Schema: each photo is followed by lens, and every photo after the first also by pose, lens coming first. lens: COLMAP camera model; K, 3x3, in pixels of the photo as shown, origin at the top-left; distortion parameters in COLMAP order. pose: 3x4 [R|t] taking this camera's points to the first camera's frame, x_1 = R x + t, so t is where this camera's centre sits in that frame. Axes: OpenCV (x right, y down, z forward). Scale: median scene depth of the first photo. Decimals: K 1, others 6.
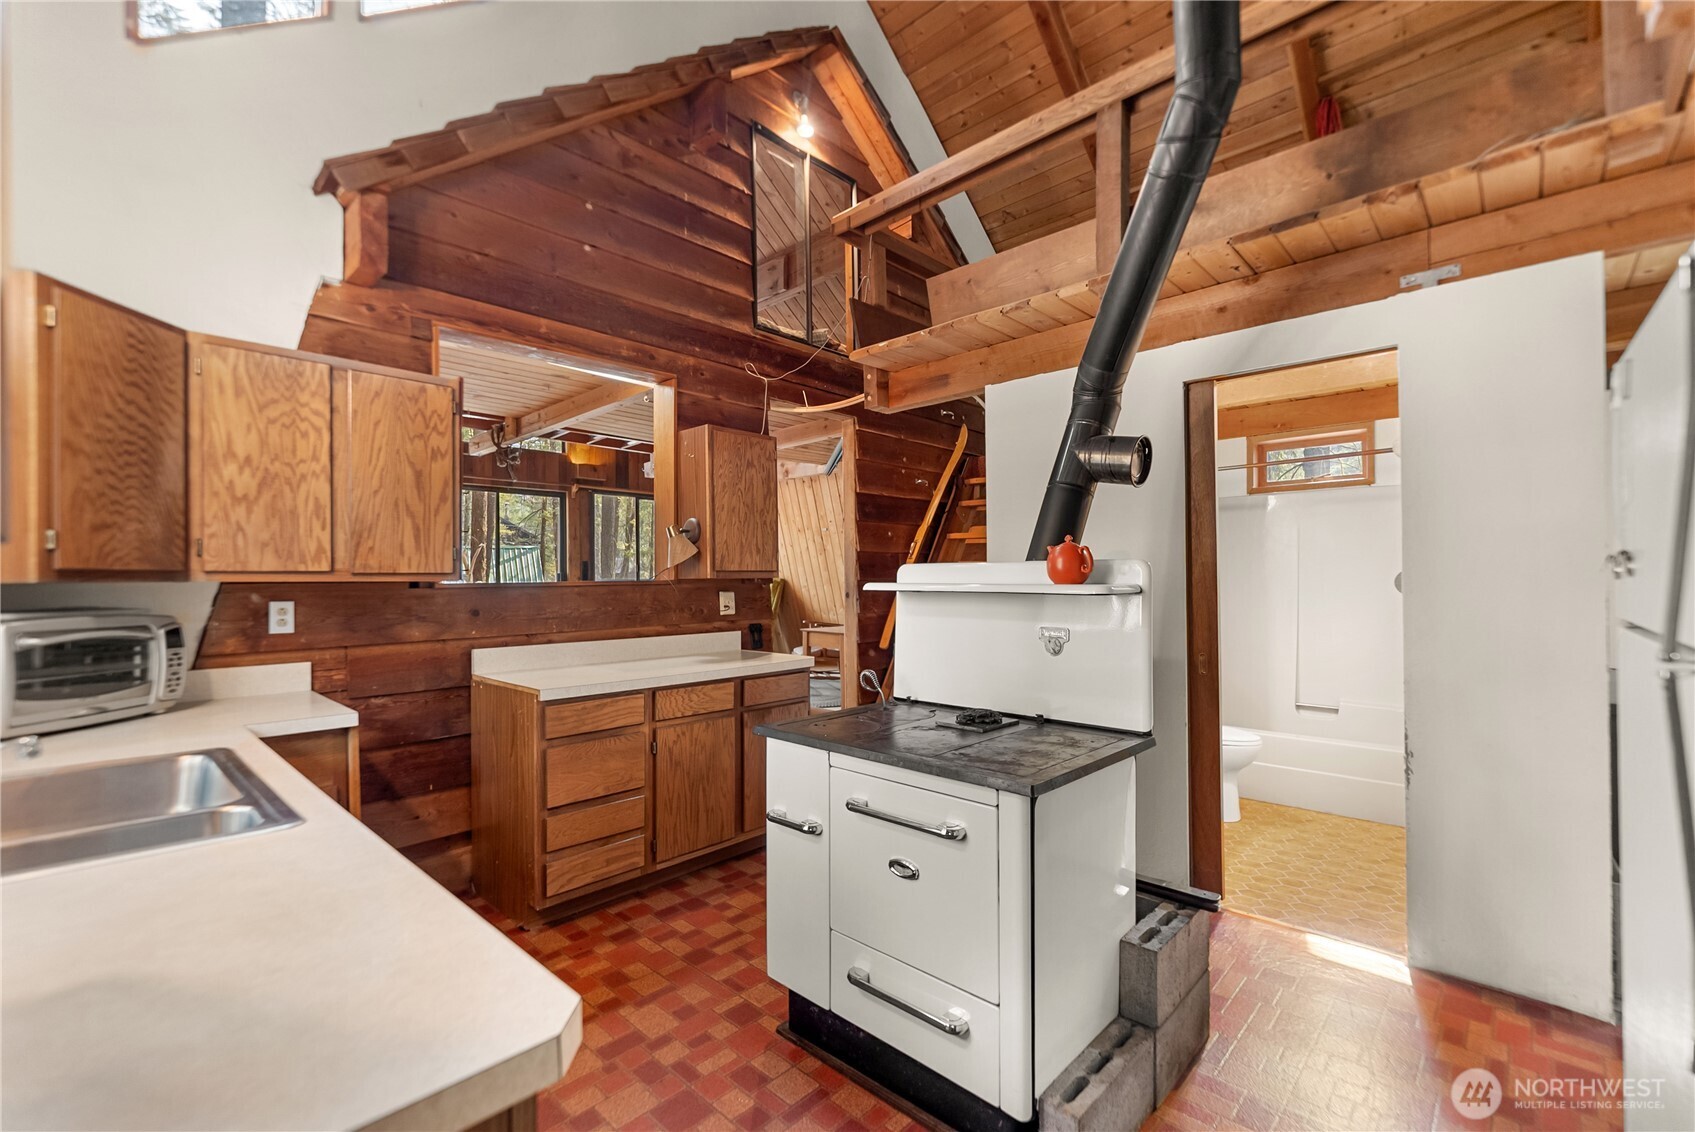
lens RADIAL K [[728.6, 0, 844.8], [0, 728.6, 574.2], [0, 0, 1]] dist [-0.001225, -0.000371]
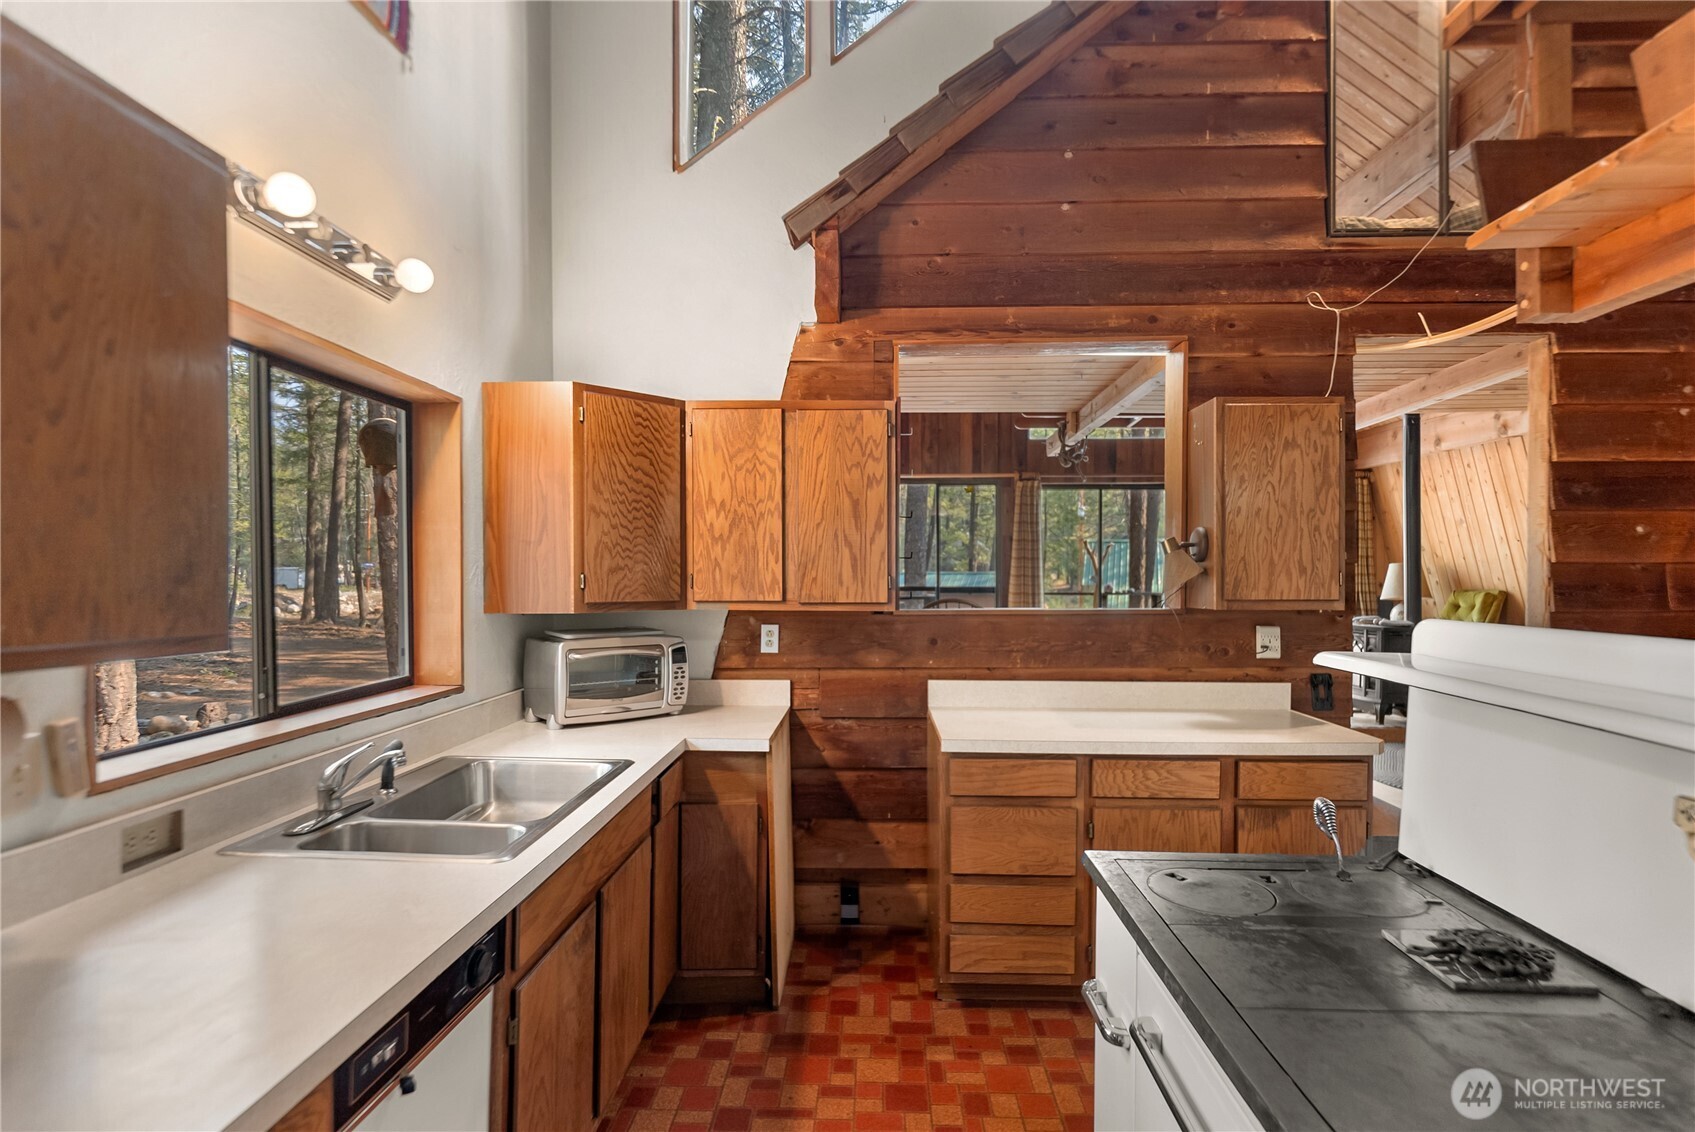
lens RADIAL K [[817.2, 0, 848.4], [0, 817.2, 586.9], [0, 0, 1]] dist [-0.000318, 0.000114]
pose [[0.662593, 0.018960, -0.748739, 0.241051], [-0.000051, 0.999681, 0.025270, -0.050628], [0.748979, -0.016706, 0.662383, 0.247802]]
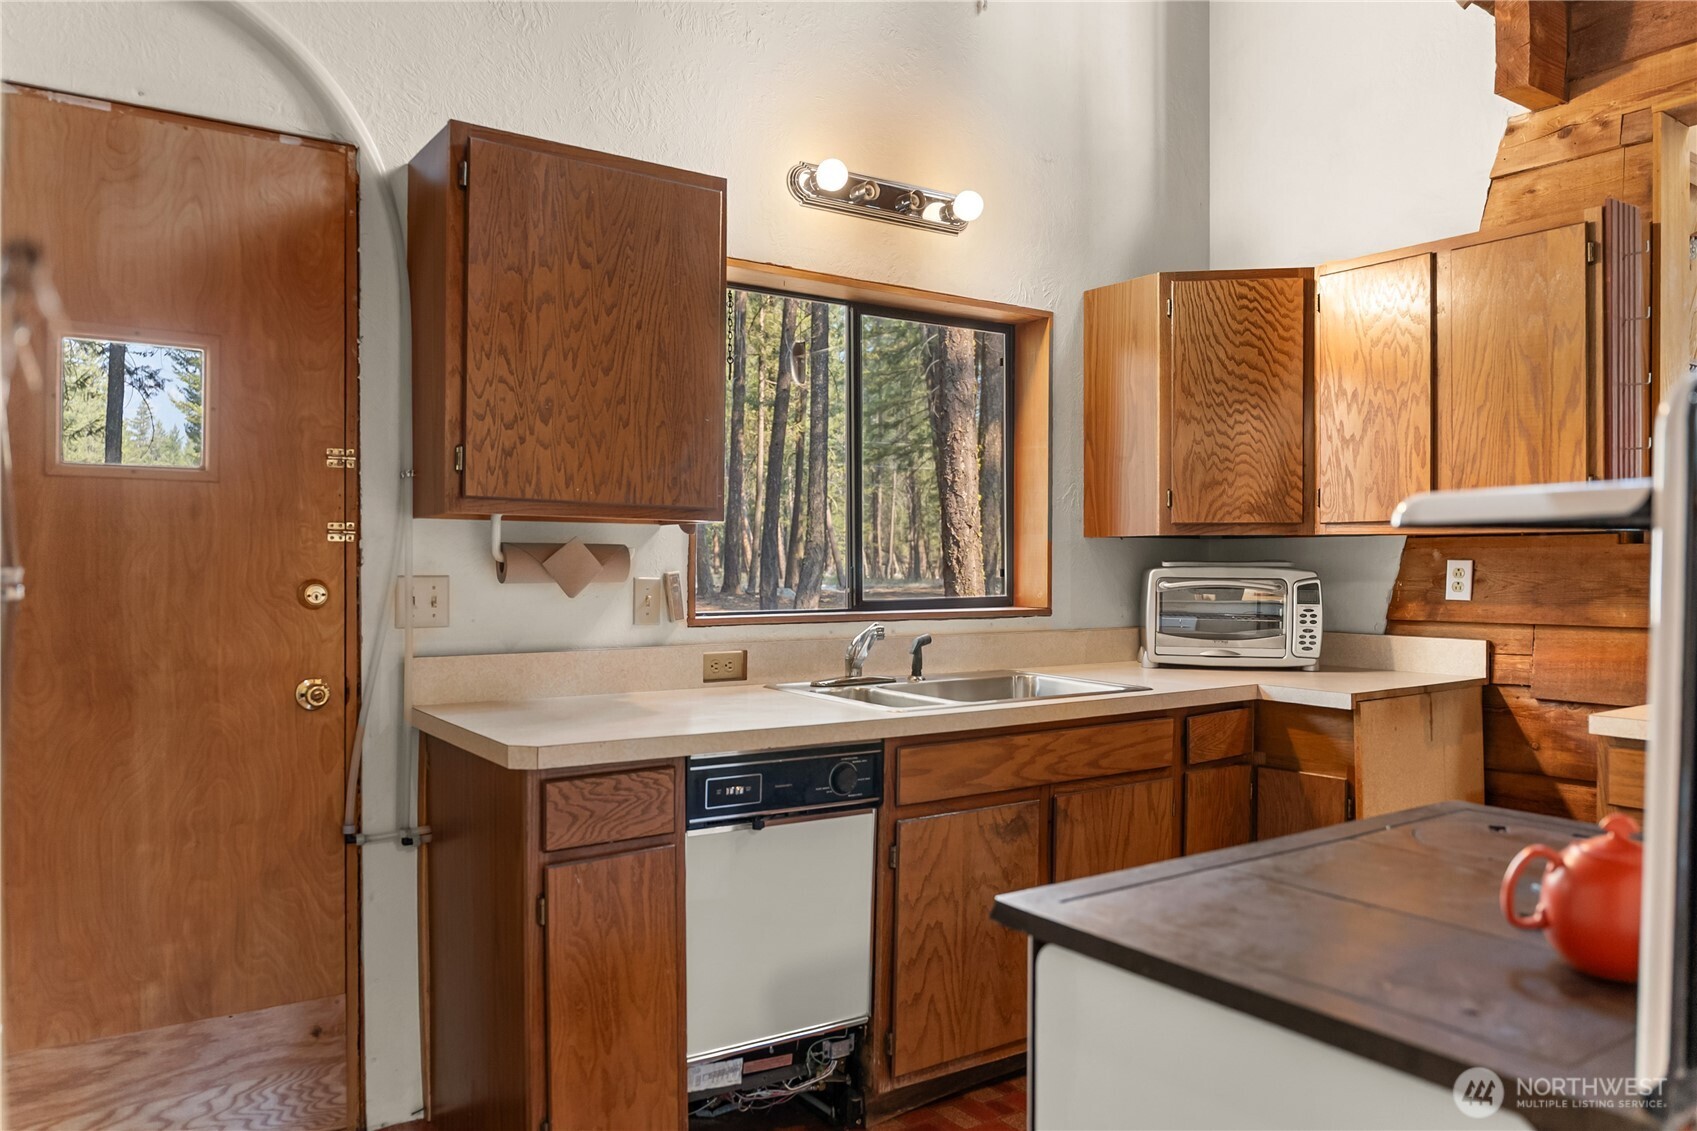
lens RADIAL K [[1201.8, 0, 865.3], [0, 1201.8, 567.4], [0, 0, 1]] dist [-0.005882, -0.003666]
pose [[-0.189677, 0.012228, -0.981770, 0.603616], [0.007547, 0.999911, 0.010996, 0.025592], [0.981817, -0.005323, -0.189753, 0.593526]]
